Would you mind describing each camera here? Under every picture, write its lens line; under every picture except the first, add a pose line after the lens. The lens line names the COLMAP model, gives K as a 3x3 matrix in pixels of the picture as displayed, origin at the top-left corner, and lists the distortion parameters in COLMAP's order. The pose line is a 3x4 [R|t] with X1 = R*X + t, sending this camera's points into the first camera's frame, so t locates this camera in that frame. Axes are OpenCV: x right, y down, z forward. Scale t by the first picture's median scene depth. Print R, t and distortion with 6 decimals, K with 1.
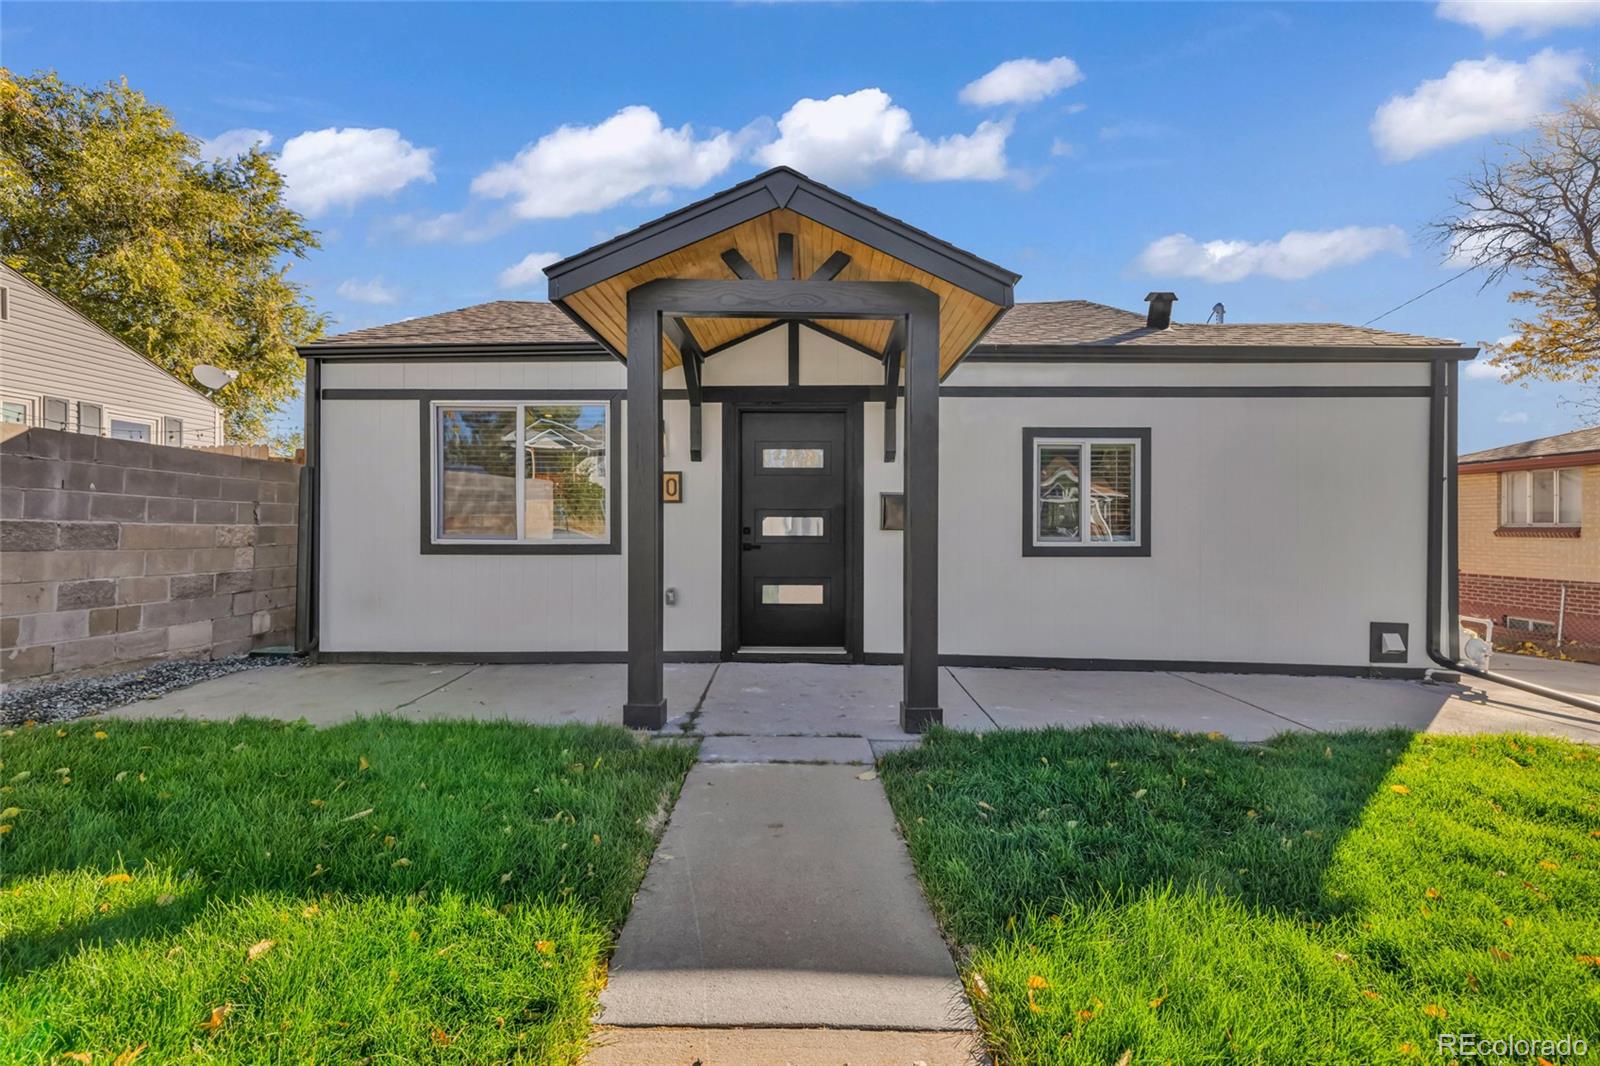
lens RADIAL K [[671.1, 0, 801.0], [0, 671.1, 525.5], [0, 0, 1]] dist [-0.000055, 0.000353]
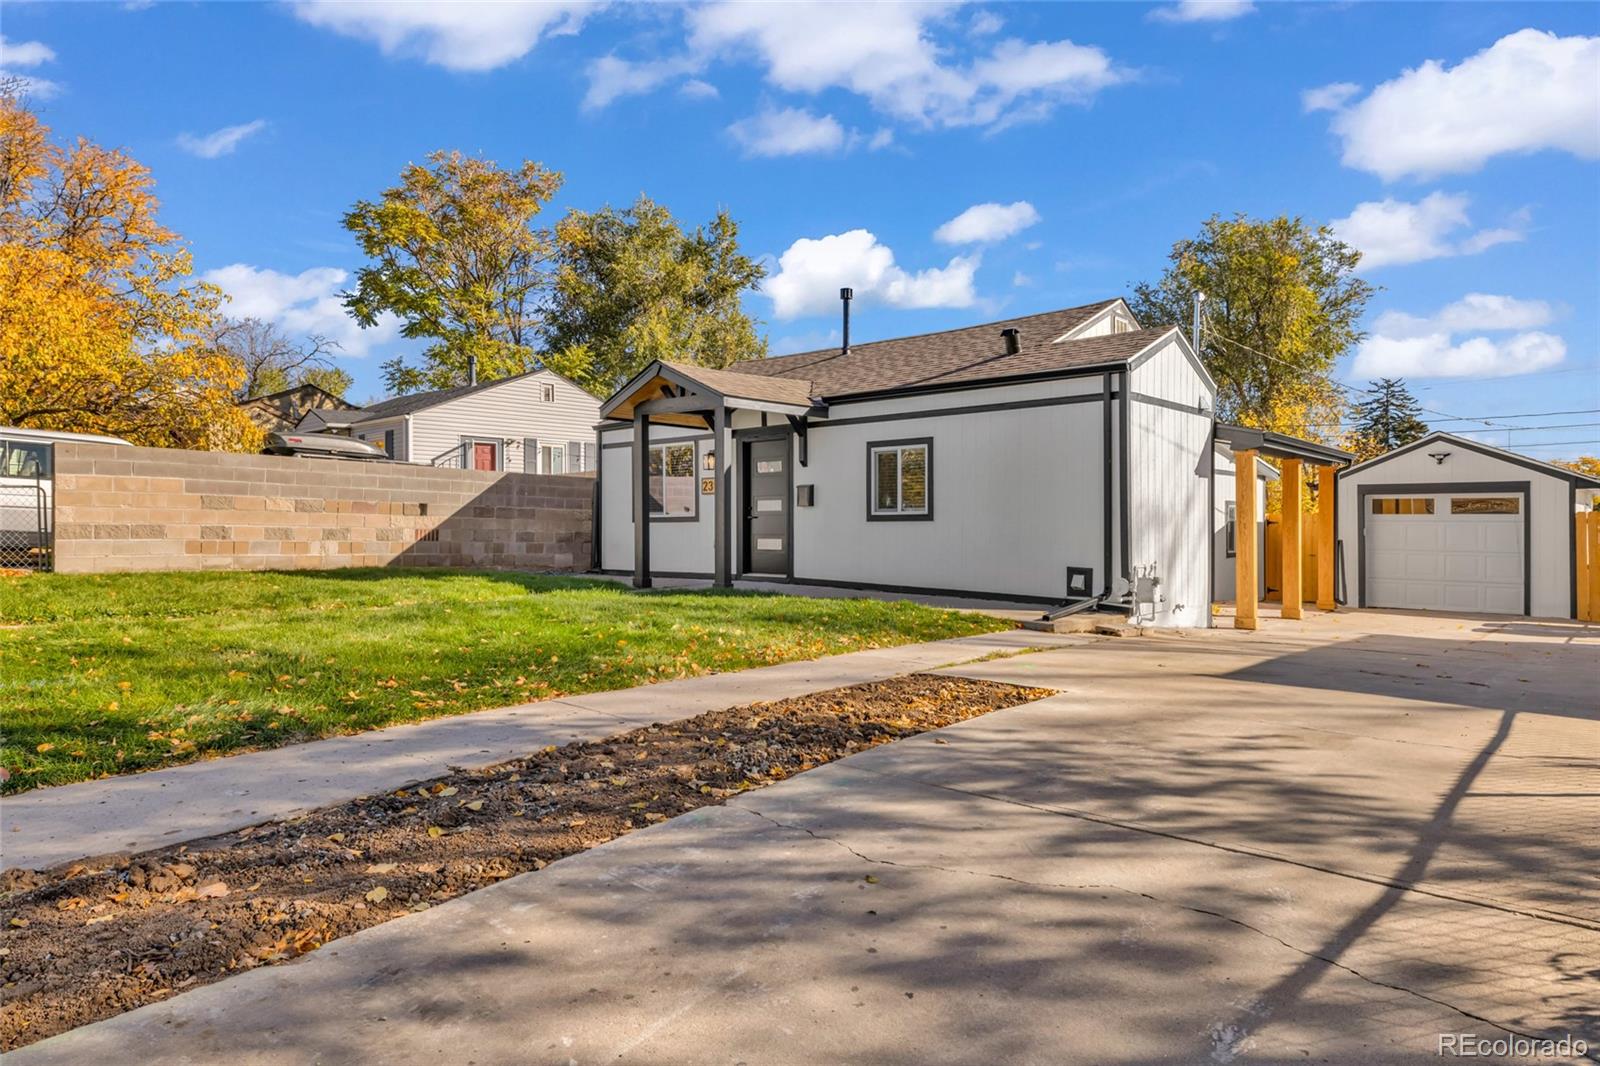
lens RADIAL K [[965.2, 0, 800.0], [0, 965.2, 533.0], [0, 0, 1]] dist [0.000285, 0.000697]
pose [[0.747908, 0.000501, -0.663802, 1.758731], [0.002210, 0.999992, 0.003245, 0.066398], [0.663798, -0.003894, 0.747902, -0.852523]]
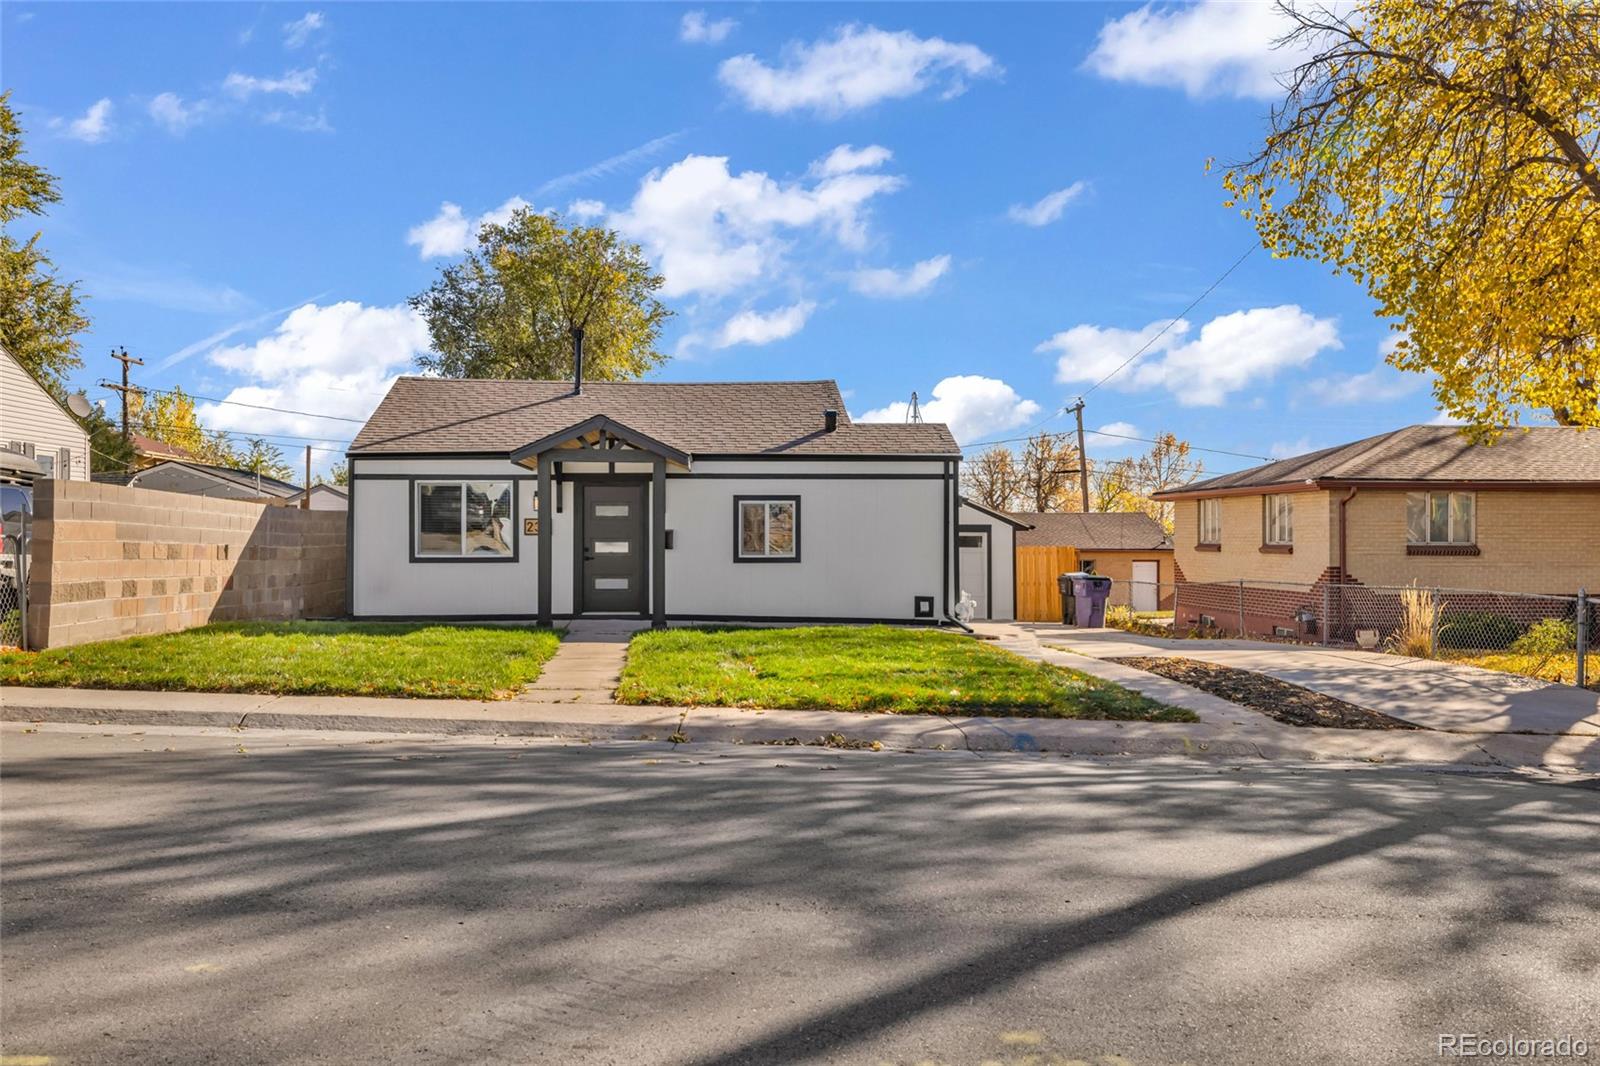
lens RADIAL K [[1284.5, 0, 800.0], [0, 1284.5, 533.0], [0, 0, 1]] dist [0.003508, 0.001762]
pose [[0.996730, -0.002030, 0.080774, 0.224381], [0.002182, 0.999996, -0.001790, -0.031464], [-0.080770, 0.001961, 0.996731, -2.642104]]
